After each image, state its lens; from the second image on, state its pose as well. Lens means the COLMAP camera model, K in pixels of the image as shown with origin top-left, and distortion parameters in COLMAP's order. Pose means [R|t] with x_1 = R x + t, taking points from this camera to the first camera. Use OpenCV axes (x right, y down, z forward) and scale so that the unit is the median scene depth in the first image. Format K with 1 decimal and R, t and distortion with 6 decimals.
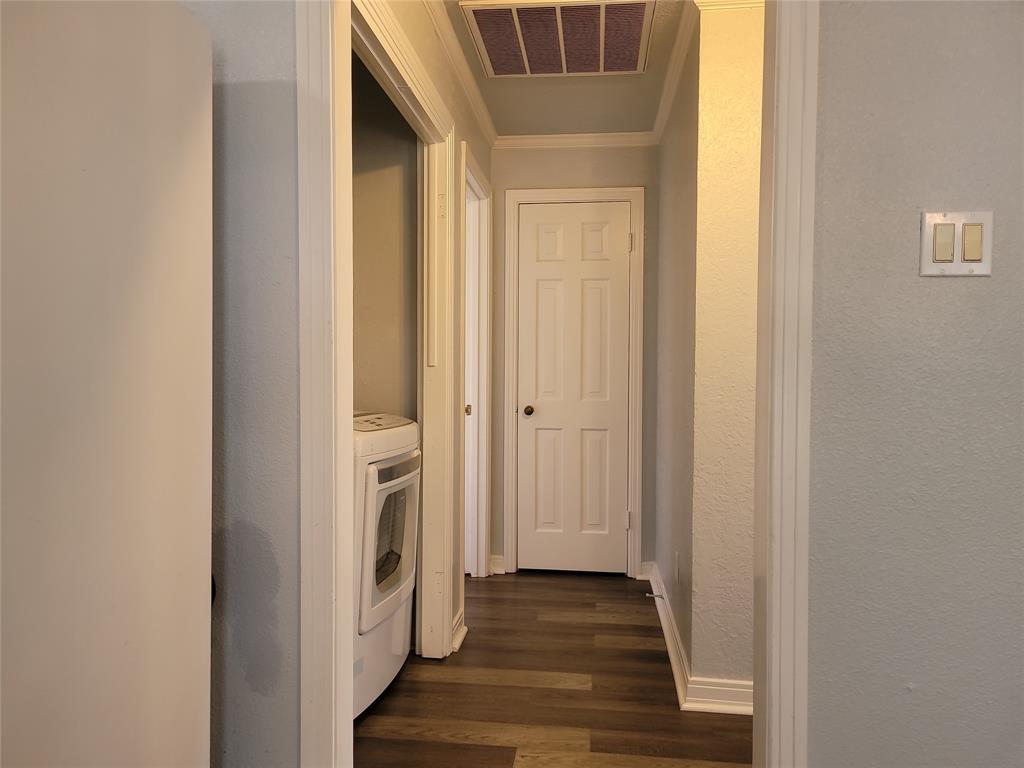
lens RADIAL K [[775.0, 0, 510.9], [0, 775.0, 389.1], [0, 0, 1]] dist [0.056297, -0.042834]
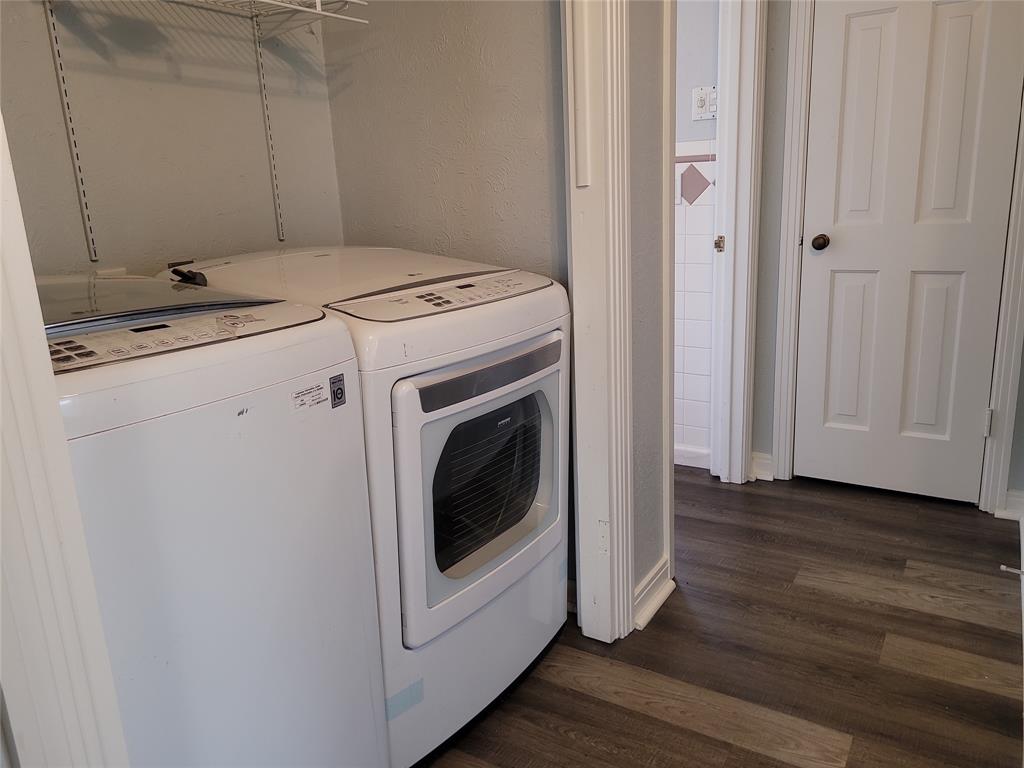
lens RADIAL K [[775.0, 0, 514.2], [0, 775.0, 373.4], [0, 0, 1]] dist [0.056297, -0.042834]
pose [[0.903652, 0.057055, -0.424449, 0.085470], [0.039009, 0.976001, 0.214244, -0.016298], [0.426487, -0.210160, 0.879740, 0.357344]]
